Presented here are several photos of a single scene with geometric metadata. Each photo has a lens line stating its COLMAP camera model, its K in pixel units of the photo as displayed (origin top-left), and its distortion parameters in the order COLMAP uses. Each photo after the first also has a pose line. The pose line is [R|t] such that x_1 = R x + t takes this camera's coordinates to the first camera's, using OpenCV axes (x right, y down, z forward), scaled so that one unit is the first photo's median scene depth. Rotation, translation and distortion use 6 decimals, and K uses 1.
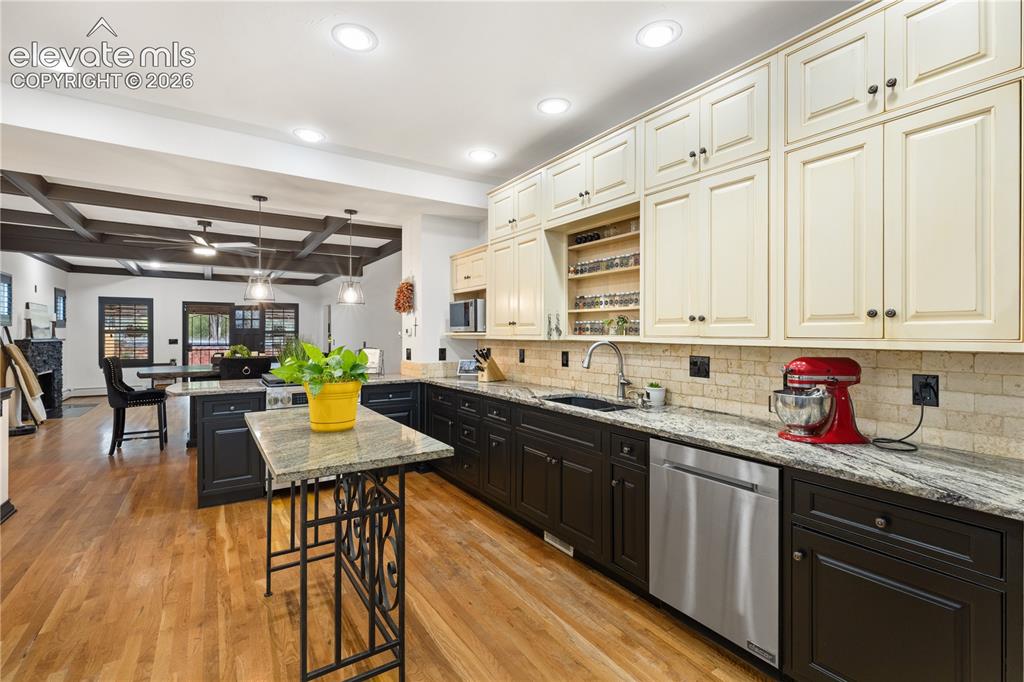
lens RADIAL K [[458.0, 0, 515.1], [0, 458.0, 334.8], [0, 0, 1]] dist [0.001829, 0.000591]
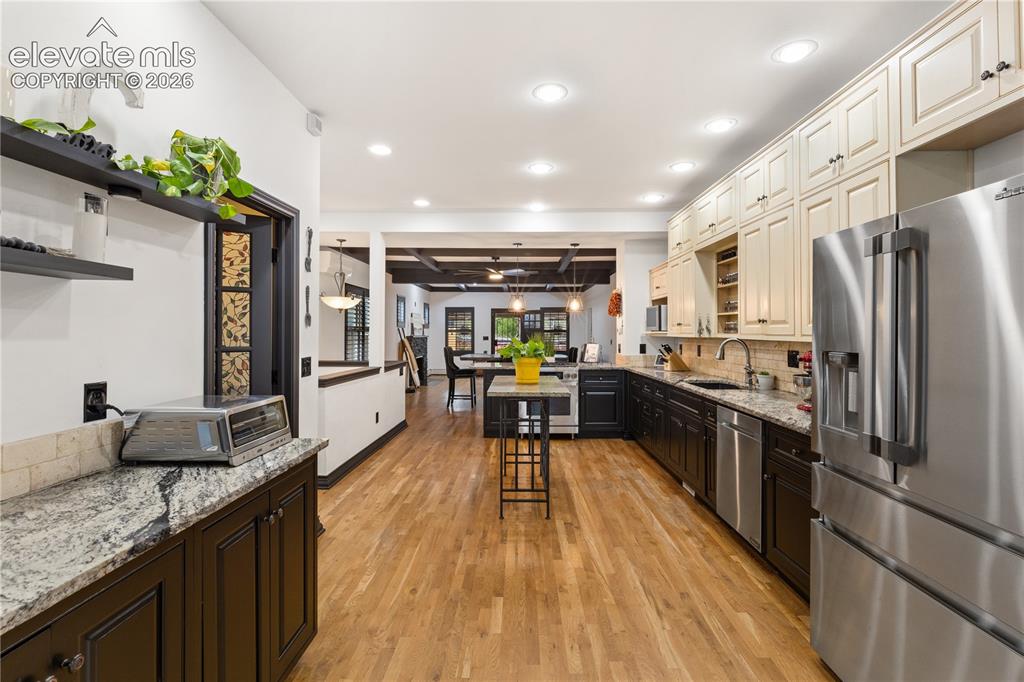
lens RADIAL K [[478.6, 0, 513.5], [0, 478.6, 331.0], [0, 0, 1]] dist [-0.002589, 0.000063]
pose [[0.822924, -0.001954, -0.568149, 0.392009], [-0.001010, 0.999987, -0.004902, 0.001112], [0.568151, 0.004608, 0.822911, -0.376590]]
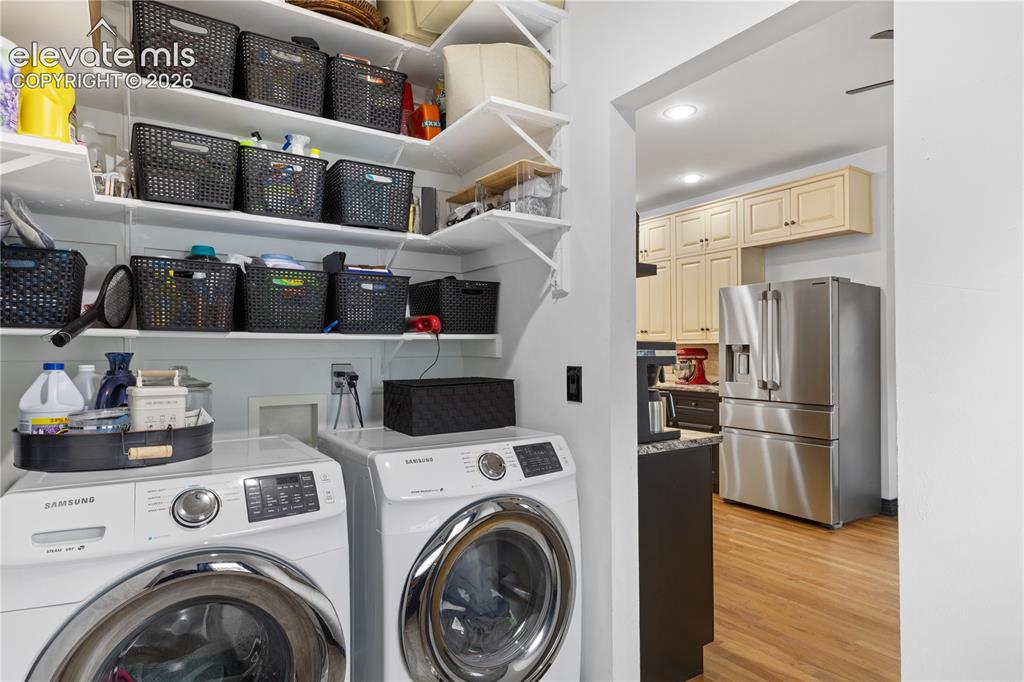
lens RADIAL K [[574.3, 0, 512.0], [0, 574.3, 341.0], [0, 0, 1]] dist [-0.000887, -0.000157]
pose [[0.999786, -0.020359, -0.003712, -0.124364], [0.020335, 0.999772, -0.006467, 0.007785], [0.003843, 0.006390, 0.999972, -1.043138]]
